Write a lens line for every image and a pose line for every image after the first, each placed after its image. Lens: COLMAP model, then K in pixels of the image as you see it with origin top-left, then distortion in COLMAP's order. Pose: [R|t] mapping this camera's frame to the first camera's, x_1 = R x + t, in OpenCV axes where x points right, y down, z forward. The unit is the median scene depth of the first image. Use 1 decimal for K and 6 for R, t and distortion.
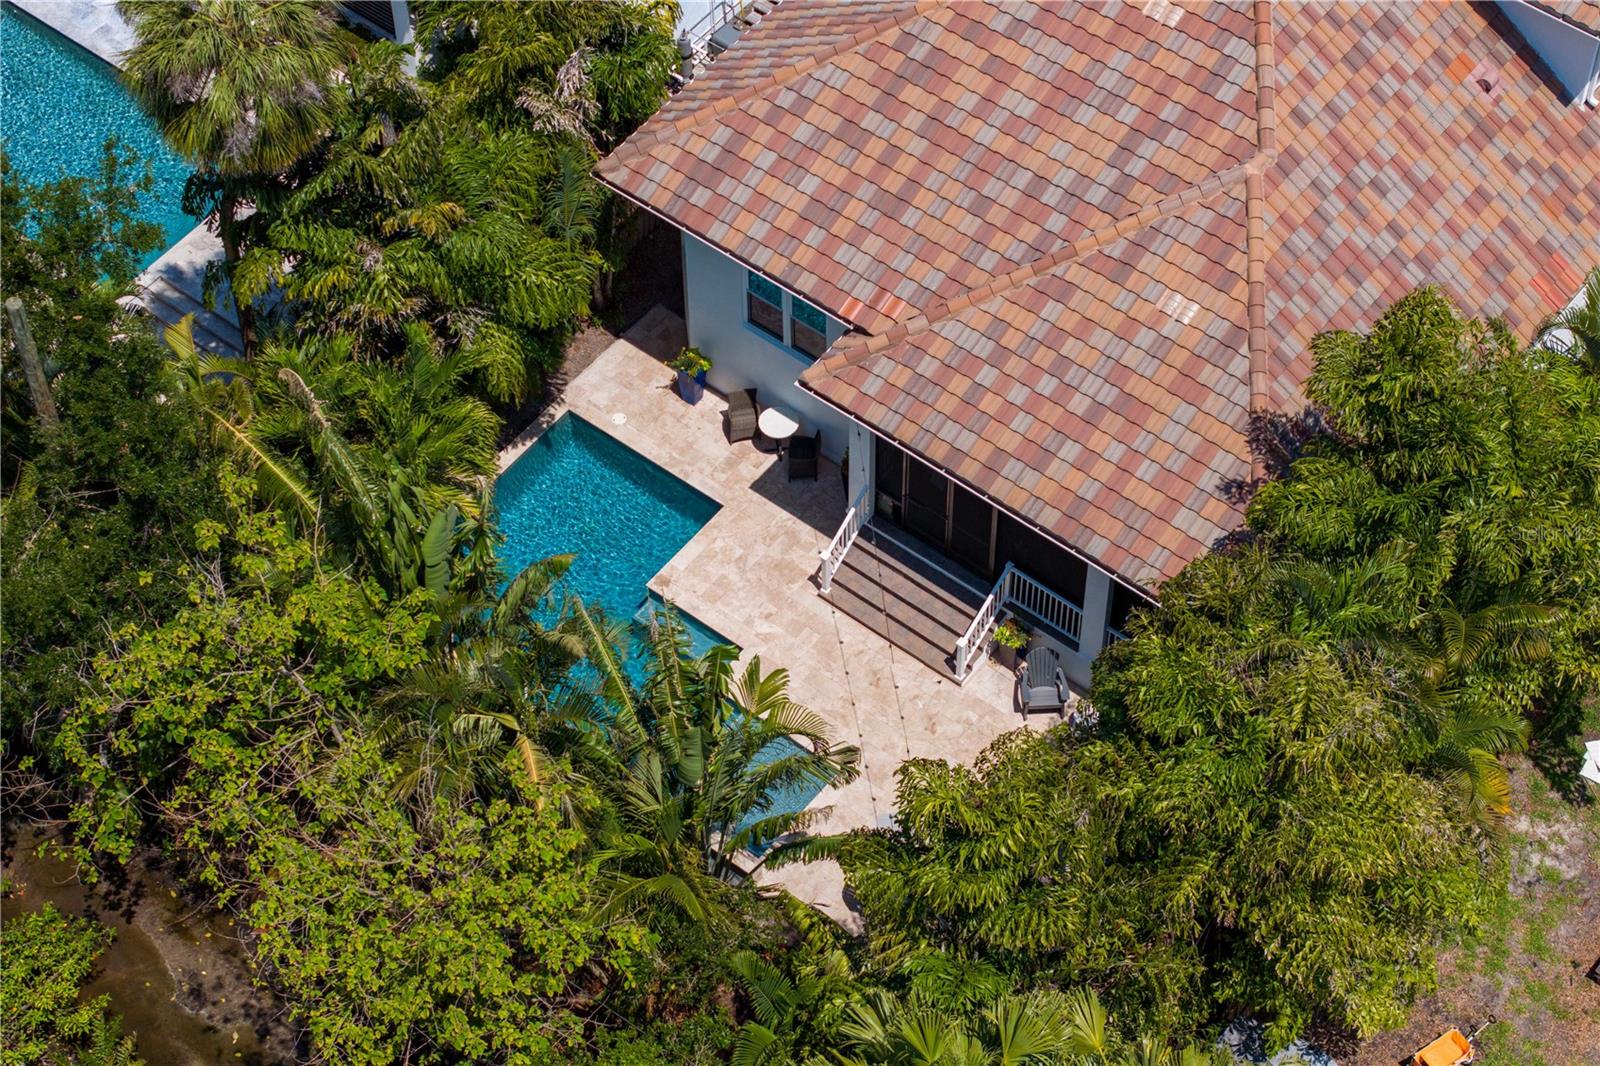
lens RADIAL K [[3219.9, 0, 800.0], [0, 3219.9, 532.4], [0, 0, 1]] dist [-0.063331, 0.000000]
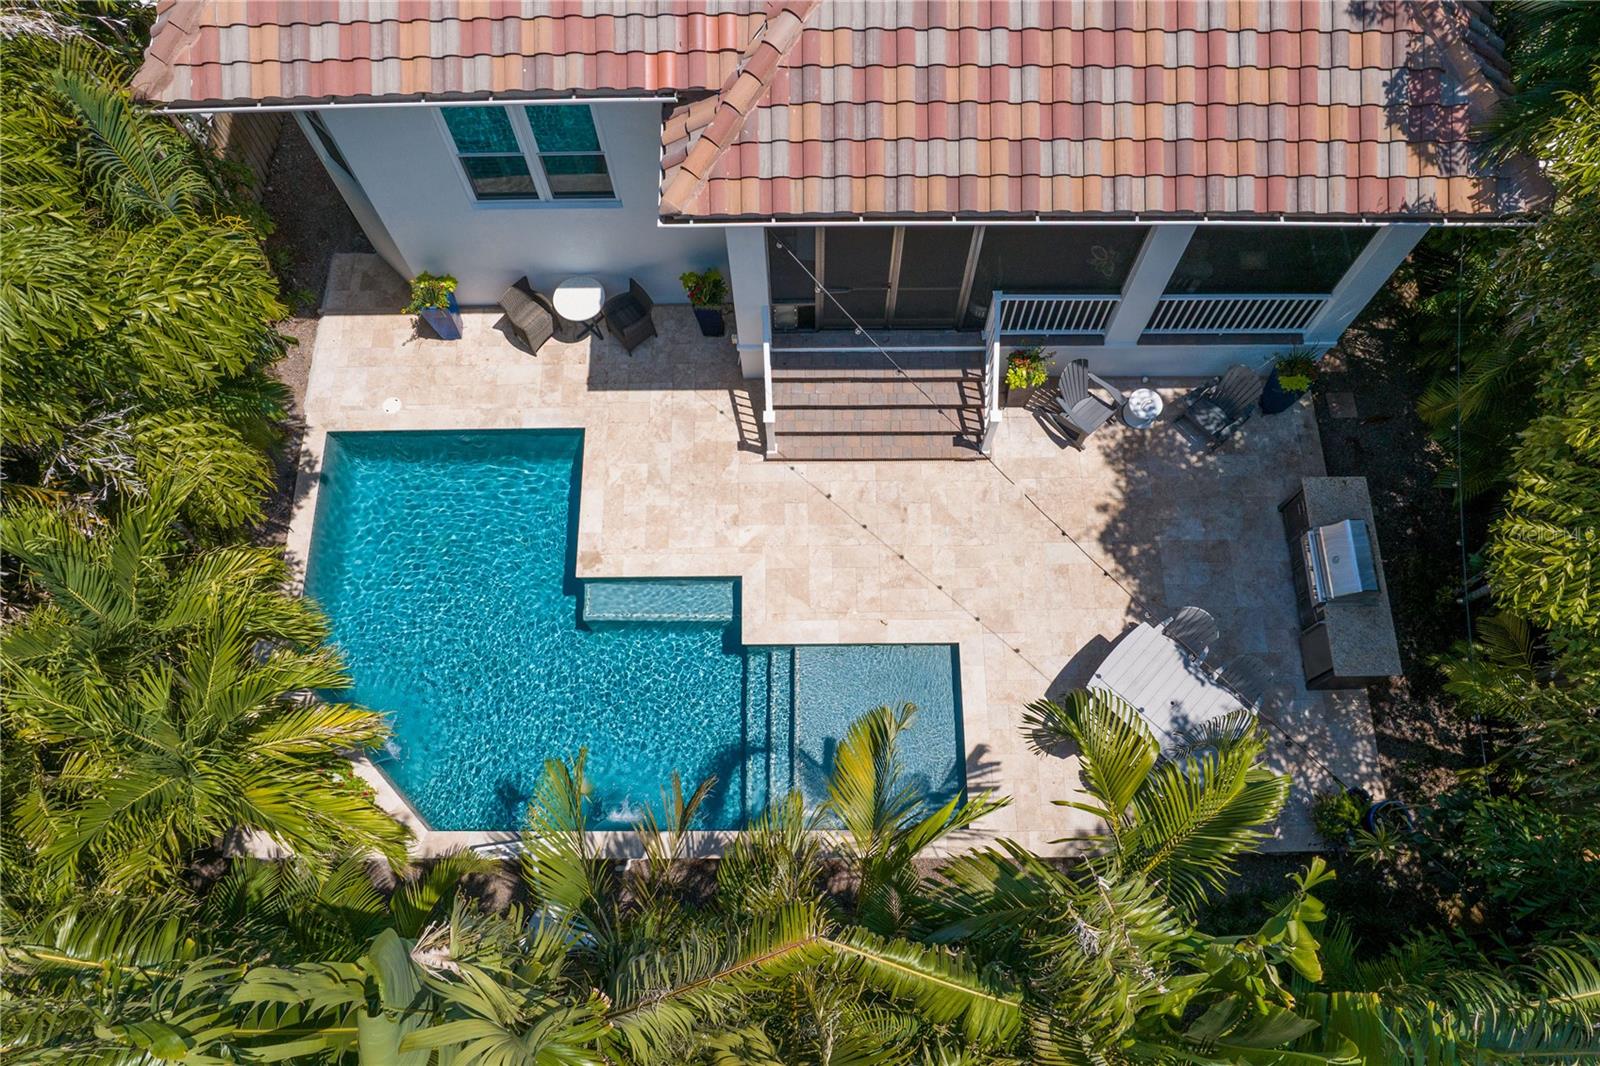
lens RADIAL K [[1127.5, 0, 806.2], [0, 1127.5, 534.3], [0, 0, 1]] dist [-0.046898, 0.014302]
pose [[0.781860, -0.582912, 0.221152, -0.058537], [0.498923, 0.797713, 0.338716, -0.054771], [-0.373858, -0.154491, 0.914529, 0.743999]]
